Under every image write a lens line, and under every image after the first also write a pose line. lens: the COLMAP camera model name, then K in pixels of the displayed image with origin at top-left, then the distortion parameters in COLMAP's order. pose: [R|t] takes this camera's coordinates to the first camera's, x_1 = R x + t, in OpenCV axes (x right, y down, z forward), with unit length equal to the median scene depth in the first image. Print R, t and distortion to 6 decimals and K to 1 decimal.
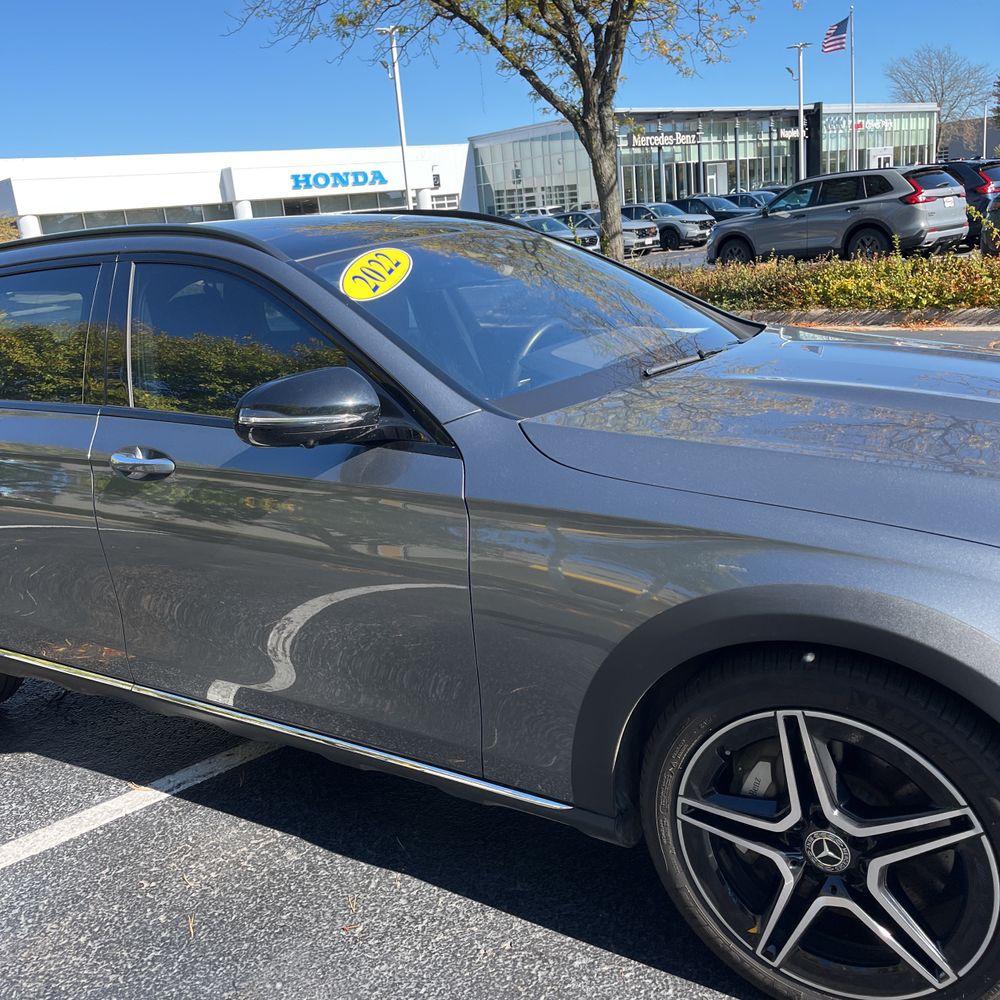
lens RADIAL K [[1017.6, 0, 490.1], [0, 1017.6, 498.0], [0, 0, 1]] dist [0.020058, 0.000000]
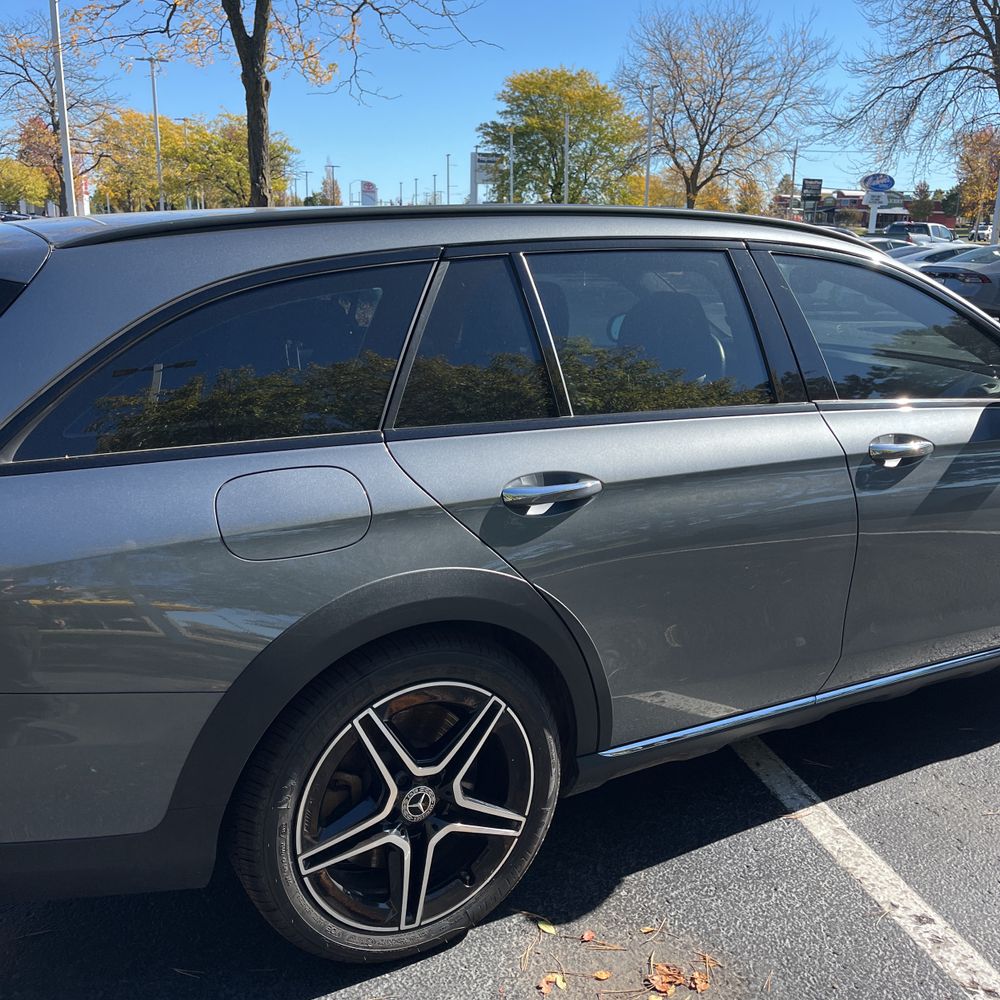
lens RADIAL K [[1017.6, 0, 493.0], [0, 1017.6, 499.6], [0, 0, 1]] dist [0.020058, 0.000000]
pose [[0.449233, -0.116611, 0.885772, -1.259923], [0.166755, 0.984967, 0.045098, -0.086652], [-0.877714, 0.127447, 0.461925, 0.776326]]
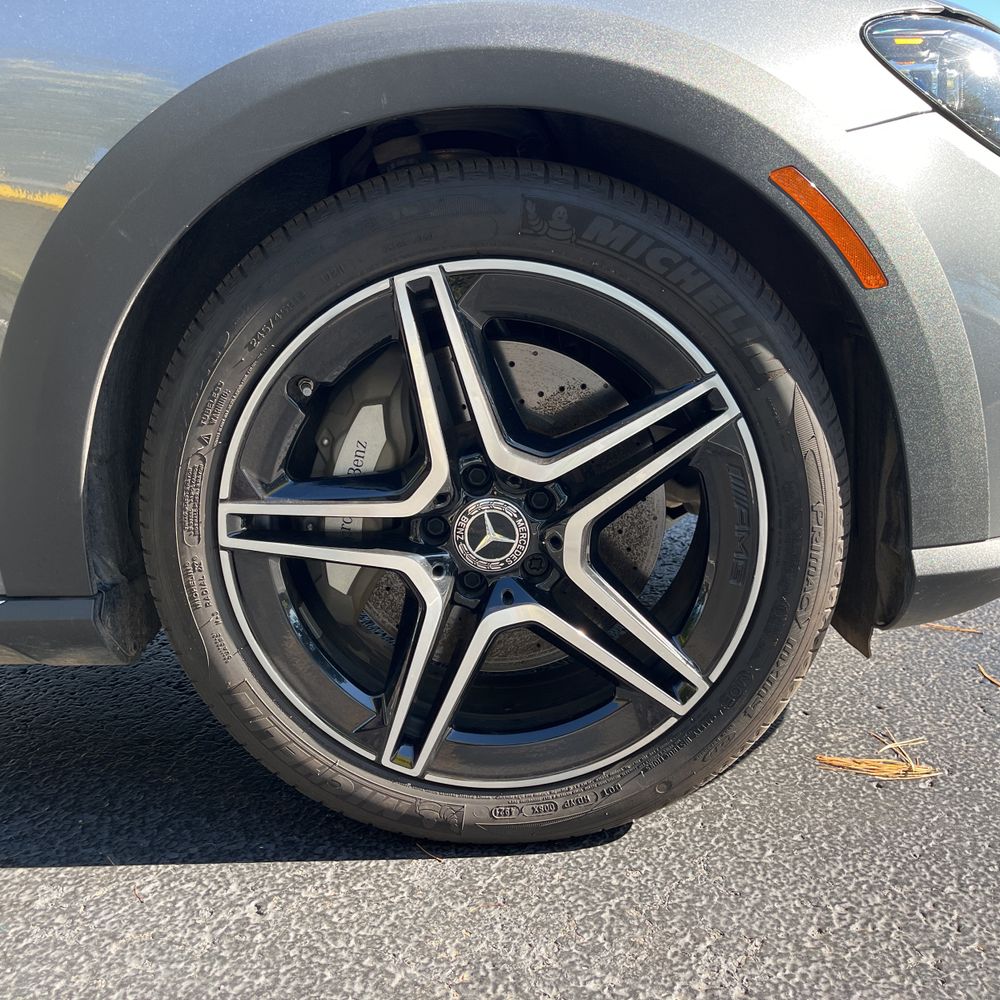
lens RADIAL K [[1017.6, 0, 504.6], [0, 1017.6, 506.1], [0, 0, 1]] dist [0.020058, 0.000000]
pose [[0.851183, -0.078268, 0.519001, 0.022779], [0.102837, 0.994523, -0.018678, 0.206161], [-0.514697, 0.069271, 0.854569, 0.303119]]
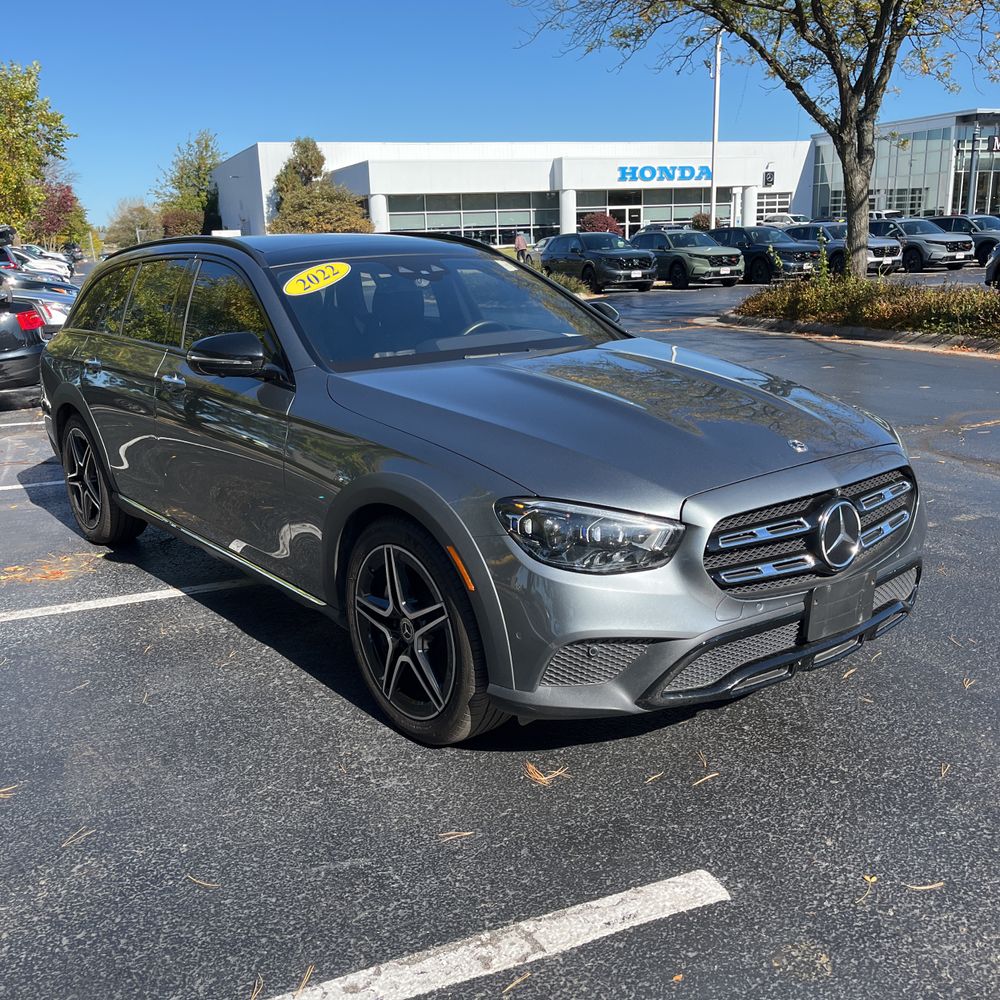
lens RADIAL K [[1017.6, 0, 492.5], [0, 1017.6, 508.6], [0, 0, 1]] dist [0.020058, 0.000000]
pose [[0.947252, 0.140902, -0.287855, 0.569678], [-0.135535, 0.990020, 0.038596, 0.031019], [0.290420, 0.002454, 0.956896, -0.379483]]
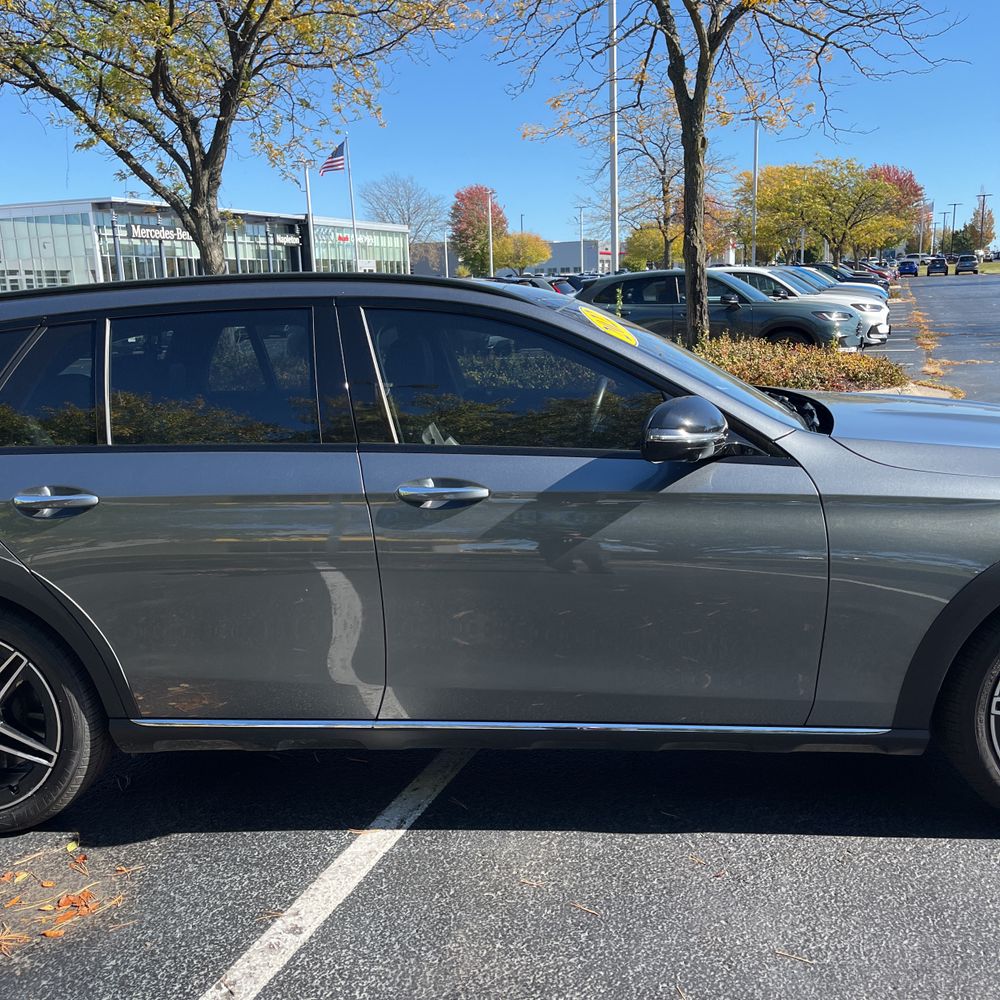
lens RADIAL K [[1017.6, 0, 502.5], [0, 1017.6, 503.6], [0, 0, 1]] dist [0.020058, 0.000000]
pose [[0.876229, -0.035146, 0.480612, -0.689234], [0.076865, 0.994761, -0.067391, 0.045737], [-0.475726, 0.095993, 0.874340, 0.046074]]
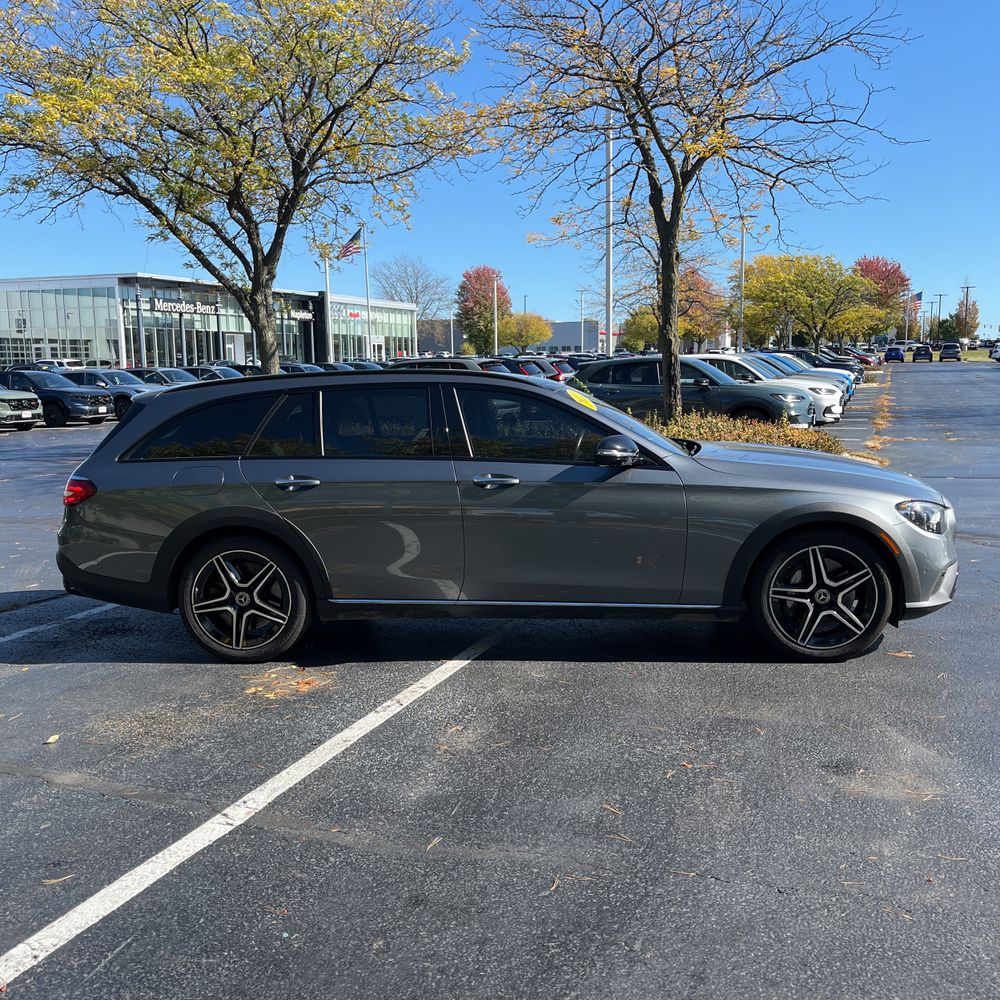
lens RADIAL K [[1017.6, 0, 511.7], [0, 1017.6, 505.3], [0, 0, 1]] dist [0.020058, 0.000000]
pose [[0.871251, 0.015811, 0.490583, -1.162129], [0.059060, 0.988843, -0.136756, 0.263332], [-0.487272, 0.148123, 0.860596, -0.699289]]
